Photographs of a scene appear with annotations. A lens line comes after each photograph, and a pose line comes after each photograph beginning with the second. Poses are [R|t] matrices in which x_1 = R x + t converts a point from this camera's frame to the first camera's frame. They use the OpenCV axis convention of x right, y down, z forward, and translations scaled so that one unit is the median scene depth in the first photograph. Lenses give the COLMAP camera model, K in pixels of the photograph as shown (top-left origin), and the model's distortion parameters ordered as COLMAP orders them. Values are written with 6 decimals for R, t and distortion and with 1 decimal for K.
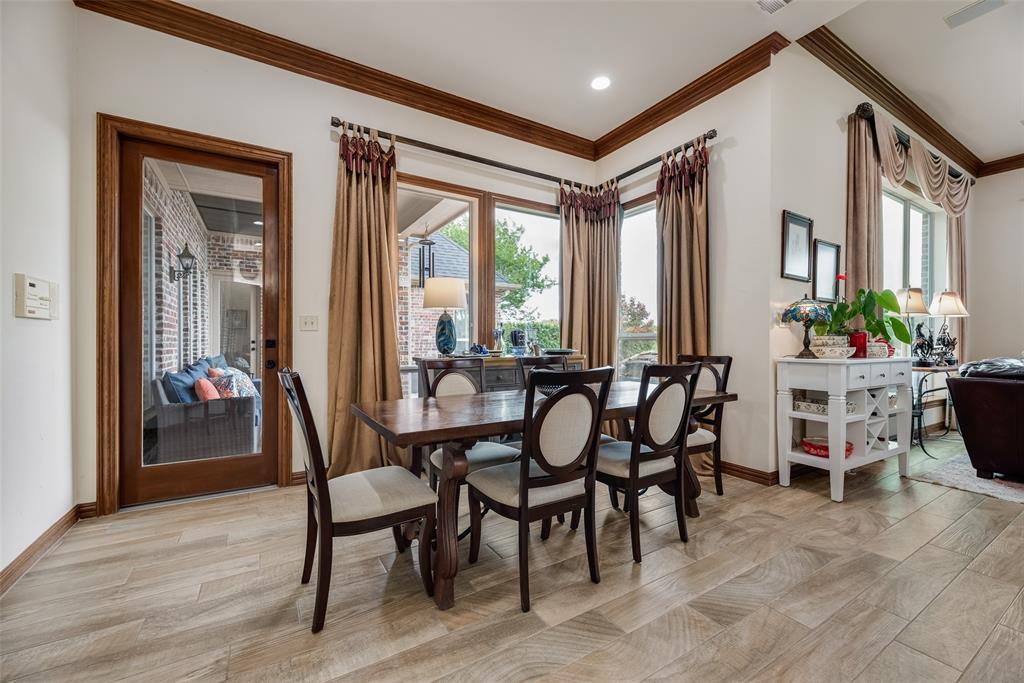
lens RADIAL K [[410.6, 0, 510.0], [0, 410.6, 344.4], [0, 0, 1]] dist [0.001293, 0.000124]
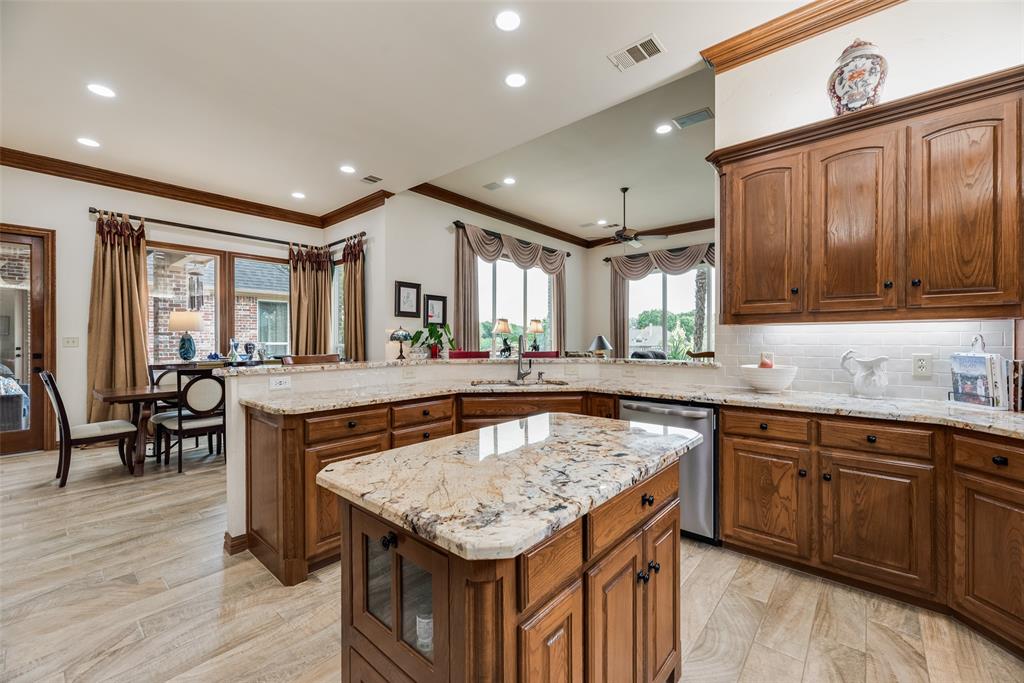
lens RADIAL K [[413.4, 0, 512.0], [0, 413.4, 341.5], [0, 0, 1]] dist [0.001537, 0.000310]
pose [[0.950158, -0.004580, 0.311734, 0.546753], [0.005579, 0.999982, -0.002315, -0.038360], [-0.311717, 0.003939, 0.950167, -0.902426]]
